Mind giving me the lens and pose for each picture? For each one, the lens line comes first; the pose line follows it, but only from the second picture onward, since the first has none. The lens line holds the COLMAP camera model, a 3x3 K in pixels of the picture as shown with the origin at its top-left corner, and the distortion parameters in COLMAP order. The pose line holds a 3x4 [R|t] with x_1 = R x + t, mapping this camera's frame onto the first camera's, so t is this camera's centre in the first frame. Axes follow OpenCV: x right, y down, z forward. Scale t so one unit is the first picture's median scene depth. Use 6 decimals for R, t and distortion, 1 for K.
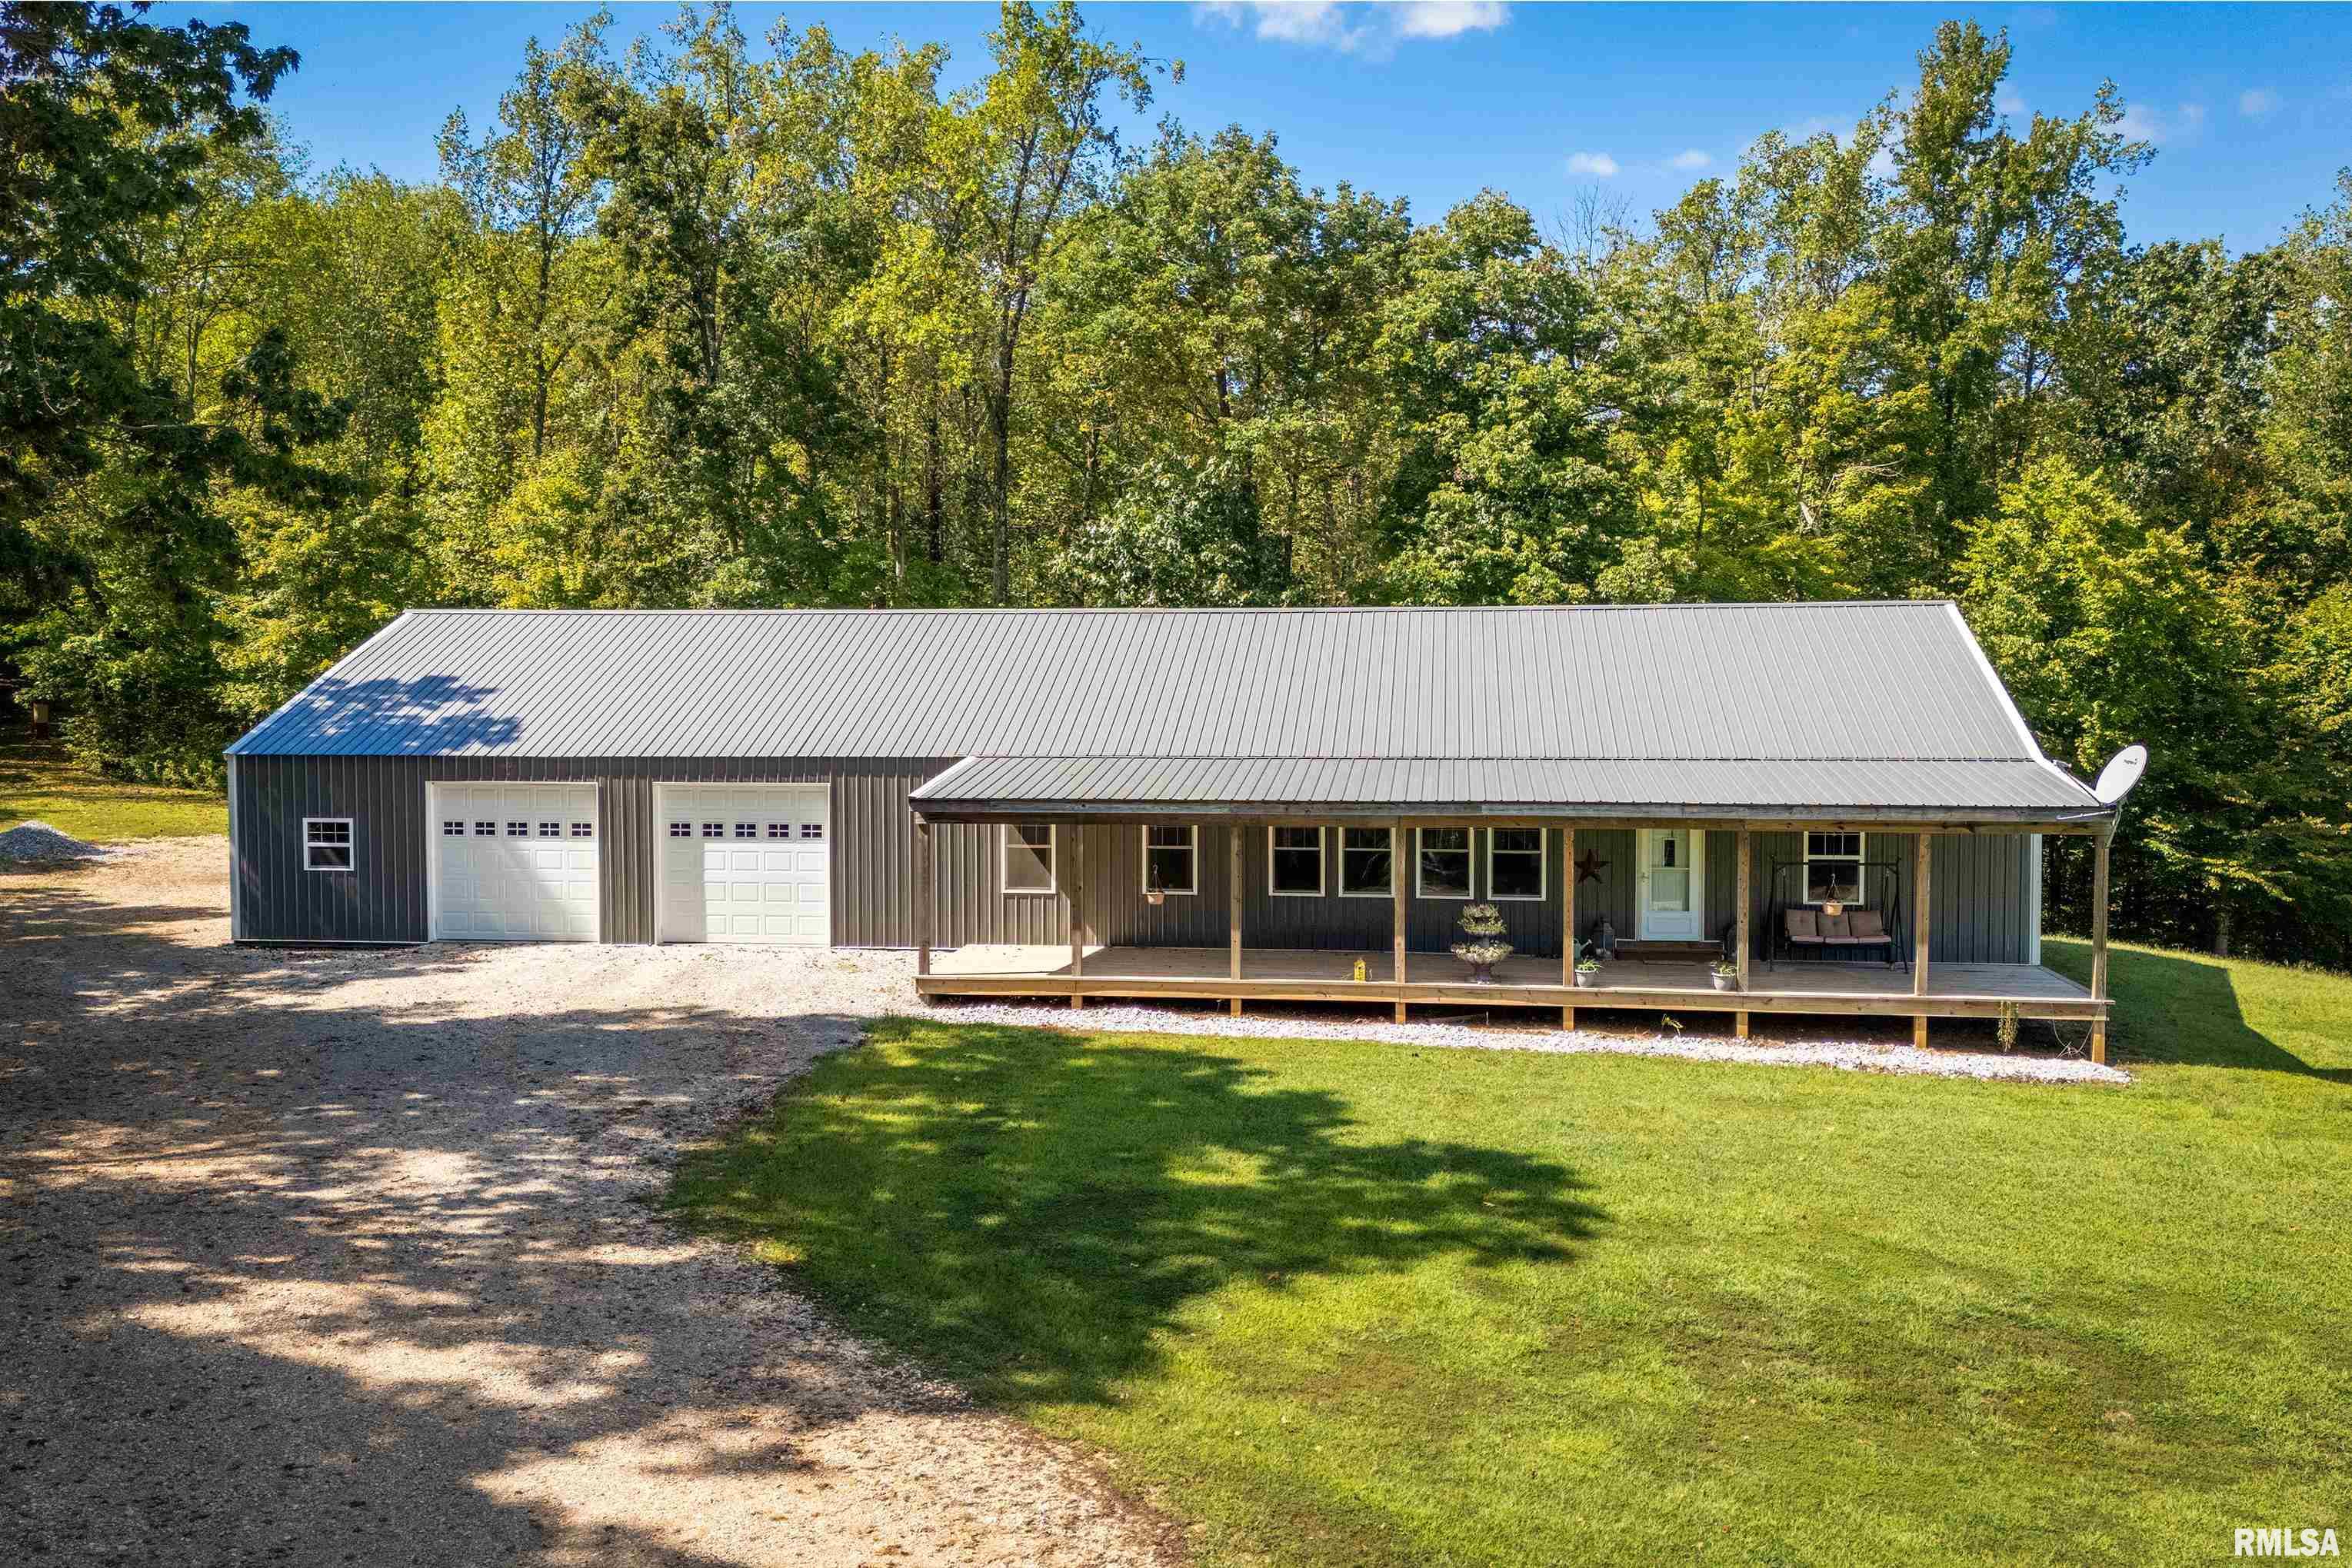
lens RADIAL K [[1650.6, 0, 1176.0], [0, 1650.6, 784.0], [0, 0, 1]] dist [0.023613, -0.002090]
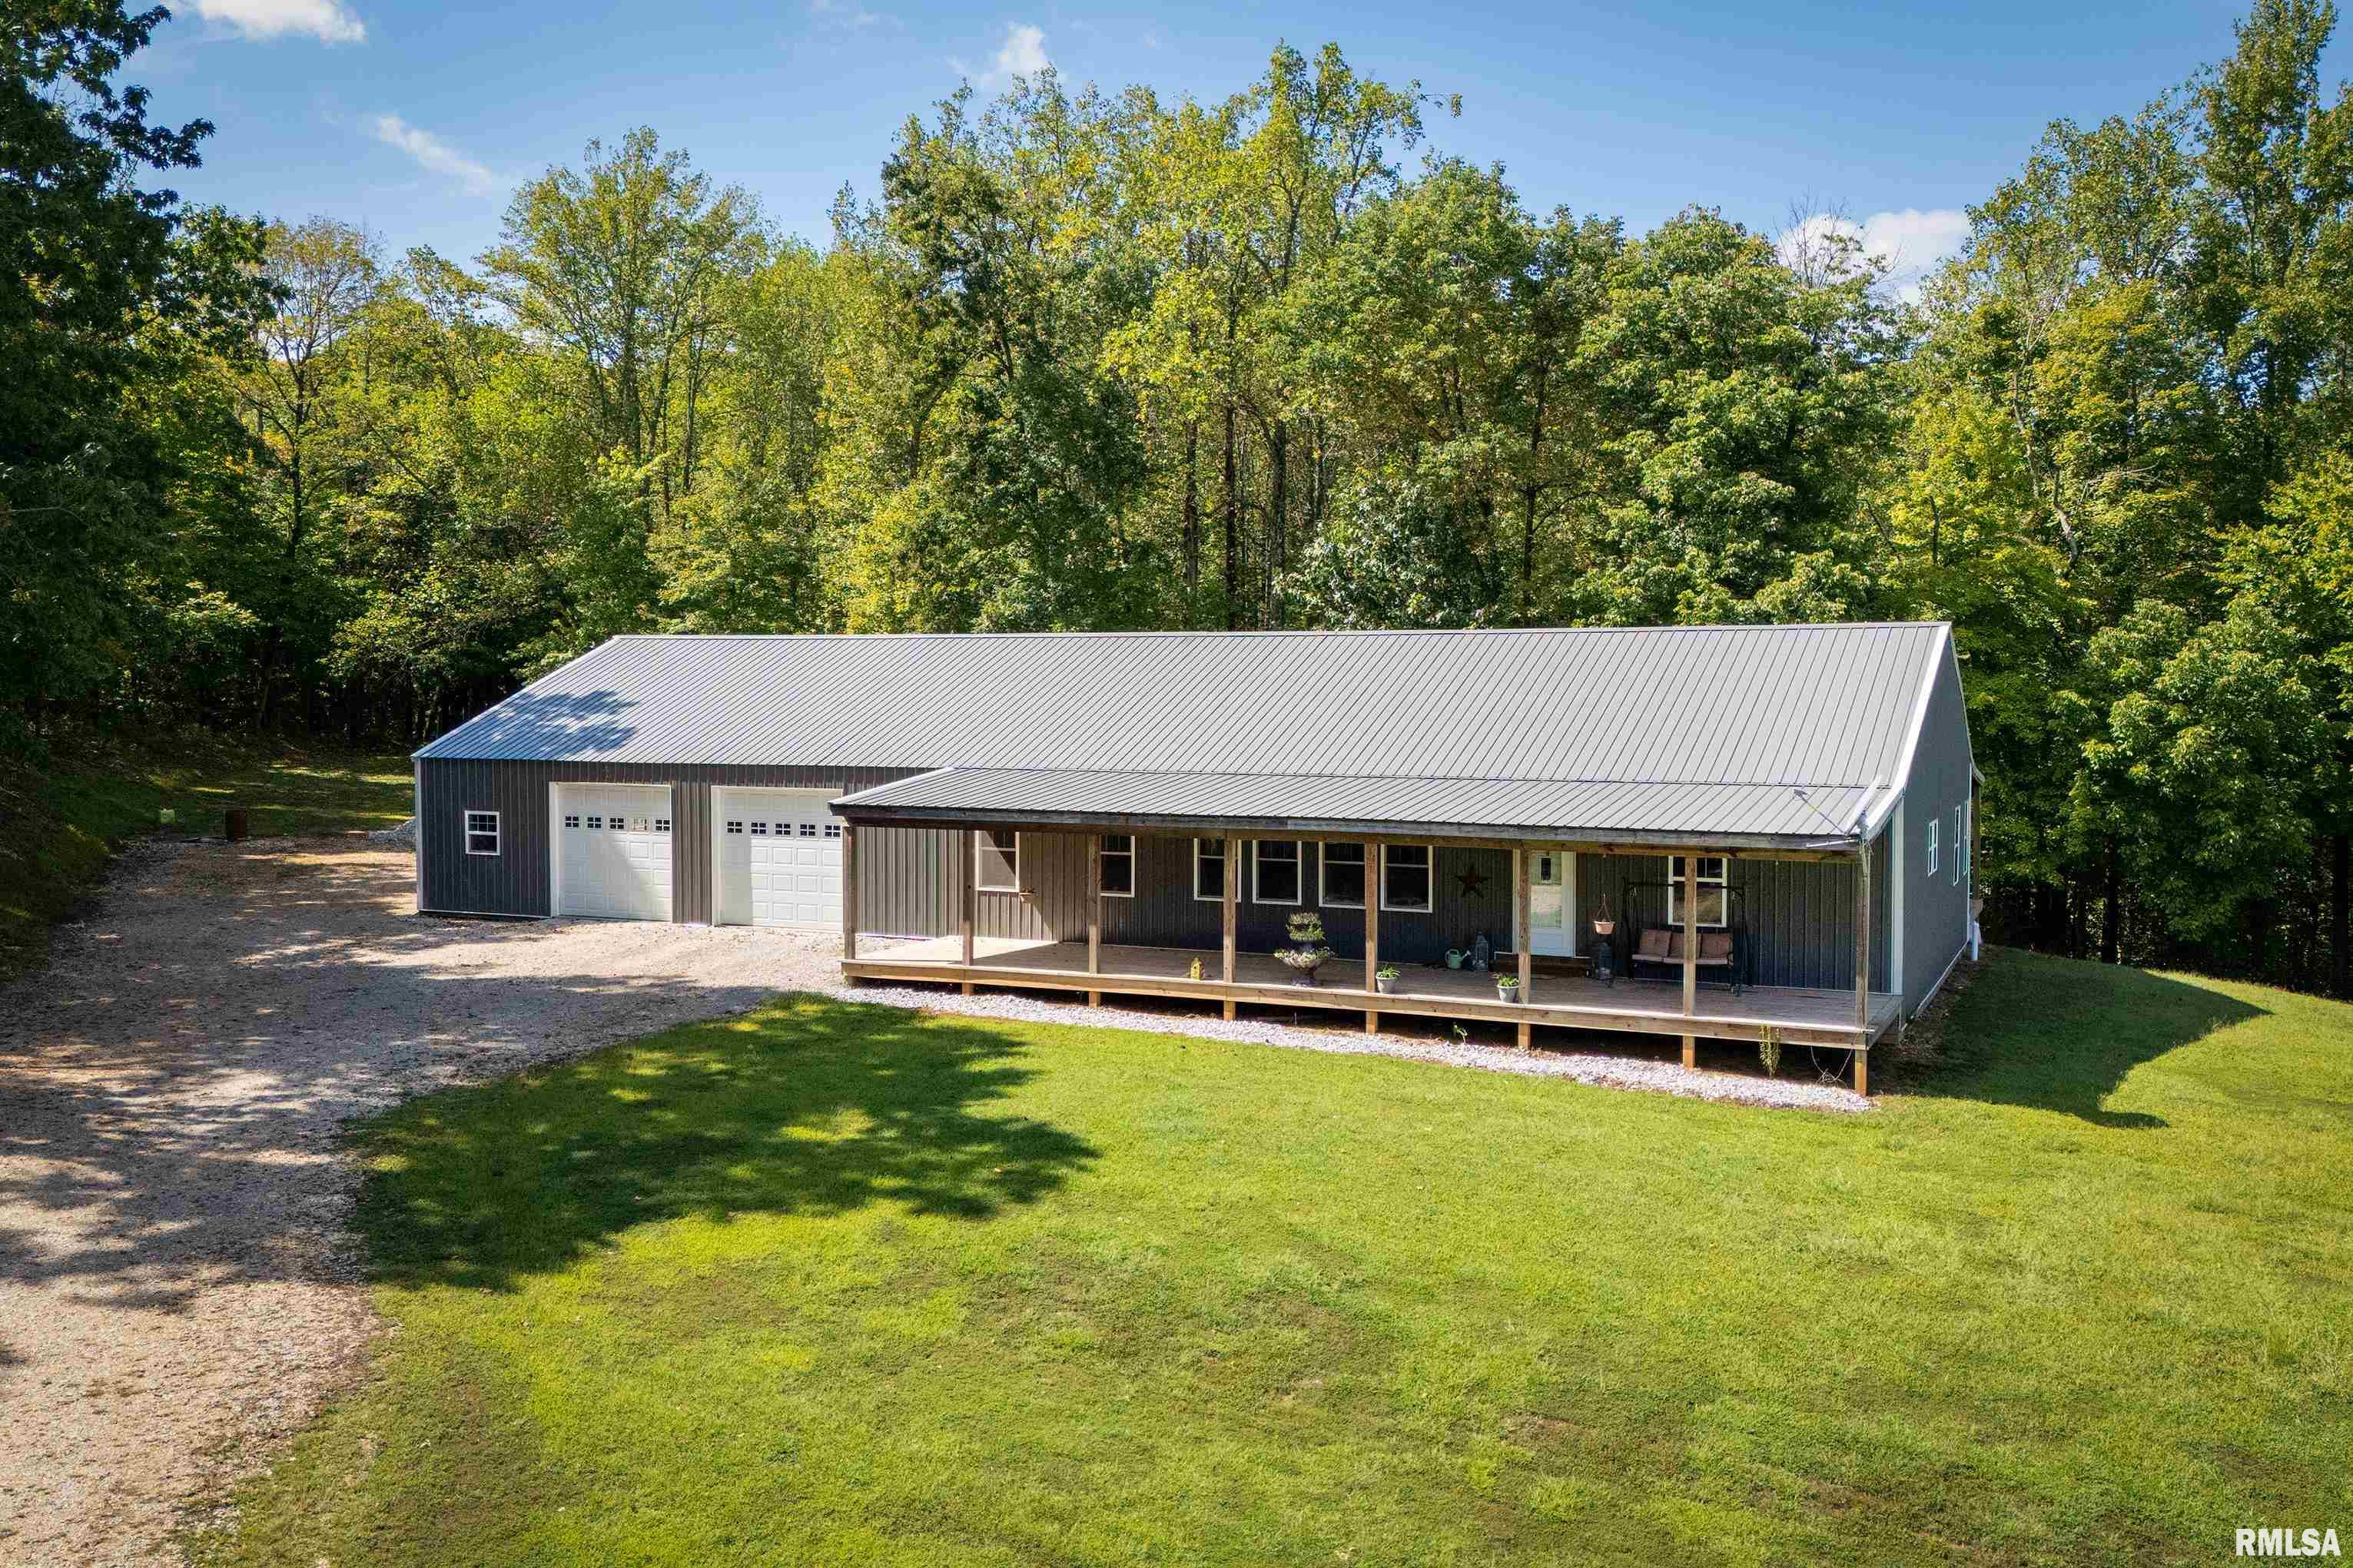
lens RADIAL K [[1601.7, 0, 1176.5], [0, 1601.7, 784.0], [0, 0, 1]] dist [0.007714, -0.001132]
pose [[0.973268, 0.015855, -0.229123, 0.265348], [-0.017253, 0.999843, -0.004099, -0.003284], [0.229022, 0.007942, 0.973389, -0.018070]]
